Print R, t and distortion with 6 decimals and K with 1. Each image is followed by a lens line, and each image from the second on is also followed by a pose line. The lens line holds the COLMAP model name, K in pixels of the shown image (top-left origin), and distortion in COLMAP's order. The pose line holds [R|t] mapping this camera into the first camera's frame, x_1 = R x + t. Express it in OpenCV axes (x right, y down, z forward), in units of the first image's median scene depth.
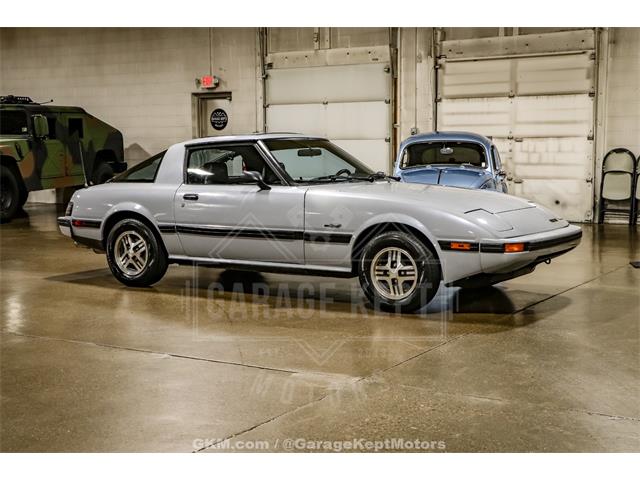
lens RADIAL K [[1031.5, 0, 333.3], [0, 1031.5, 240.5], [0, 0, 1]] dist [0.143163, 0.137618]
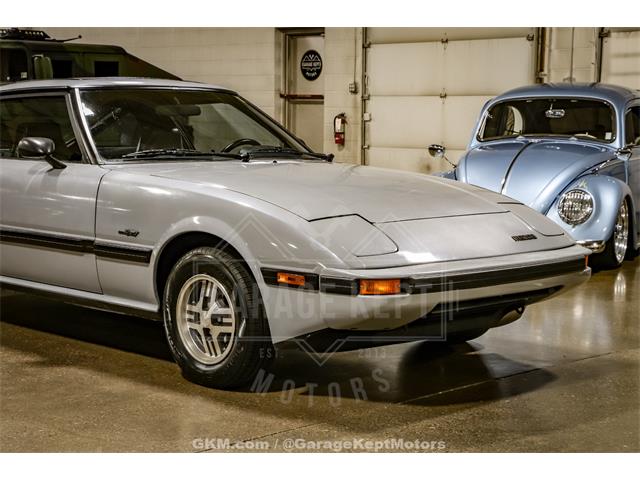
lens RADIAL K [[1335.5, 0, 320.0], [0, 1335.5, 240.0], [0, 0, 1]] dist [0.335381, 0.377656]
pose [[0.969008, 0.040737, -0.243646, 0.148182], [-0.038712, 0.999165, 0.013095, -0.012324], [0.243976, -0.003258, 0.969776, 0.136505]]
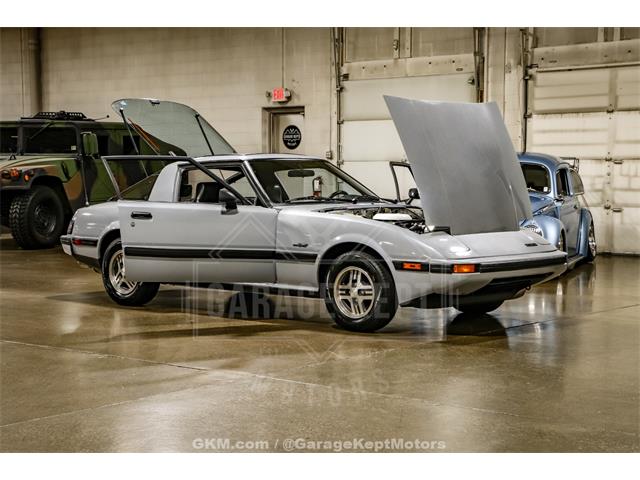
lens RADIAL K [[1335.5, 0, 320.0], [0, 1335.5, 240.0], [0, 0, 1]] dist [0.335381, 0.377656]
pose [[0.987753, 0.016907, -0.155108, 0.111026], [-0.022745, 0.999095, -0.035941, 0.013715], [0.154360, 0.039029, 0.987244, -0.146566]]
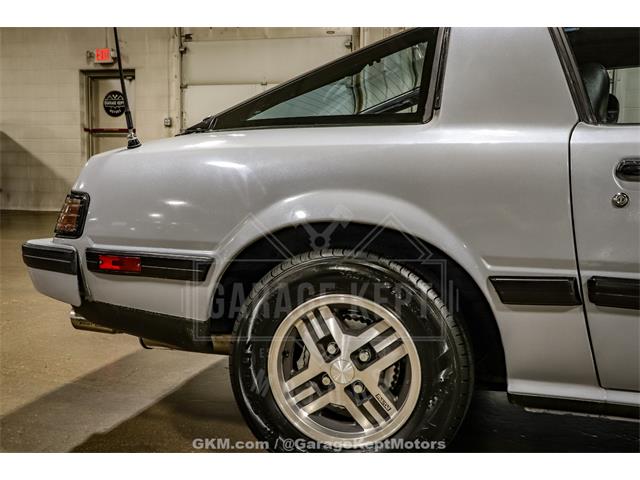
lens RADIAL K [[744.9, 0, 333.6], [0, 744.9, 239.9], [0, 0, 1]] dist [-0.002581, 0.038198]
pose [[0.953976, -0.011226, 0.299673, -0.148130], [0.009447, 0.999928, 0.007386, -0.014510], [-0.299735, -0.004215, 0.954013, 0.463947]]
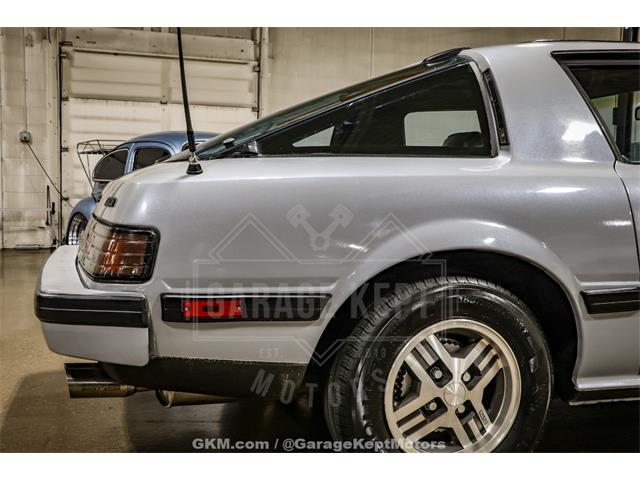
lens RADIAL K [[744.9, 0, 333.6], [0, 744.9, 239.9], [0, 0, 1]] dist [-0.002581, 0.038198]
pose [[0.631757, -0.031551, 0.774524, -0.217298], [0.051137, 0.998691, -0.001028, -0.018869], [-0.773478, 0.040256, 0.632543, 0.512669]]
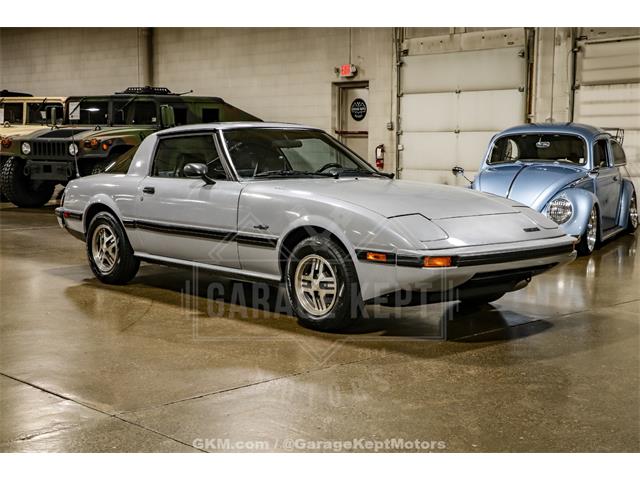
lens RADIAL K [[1028.4, 0, 320.0], [0, 1028.4, 240.0], [0, 0, 1]] dist [0.089048, 0.708538]
pose [[0.961823, 0.038467, -0.270955, 0.143061], [-0.036474, 0.999258, 0.012387, -0.008032], [0.271230, -0.002031, 0.962512, 0.084341]]
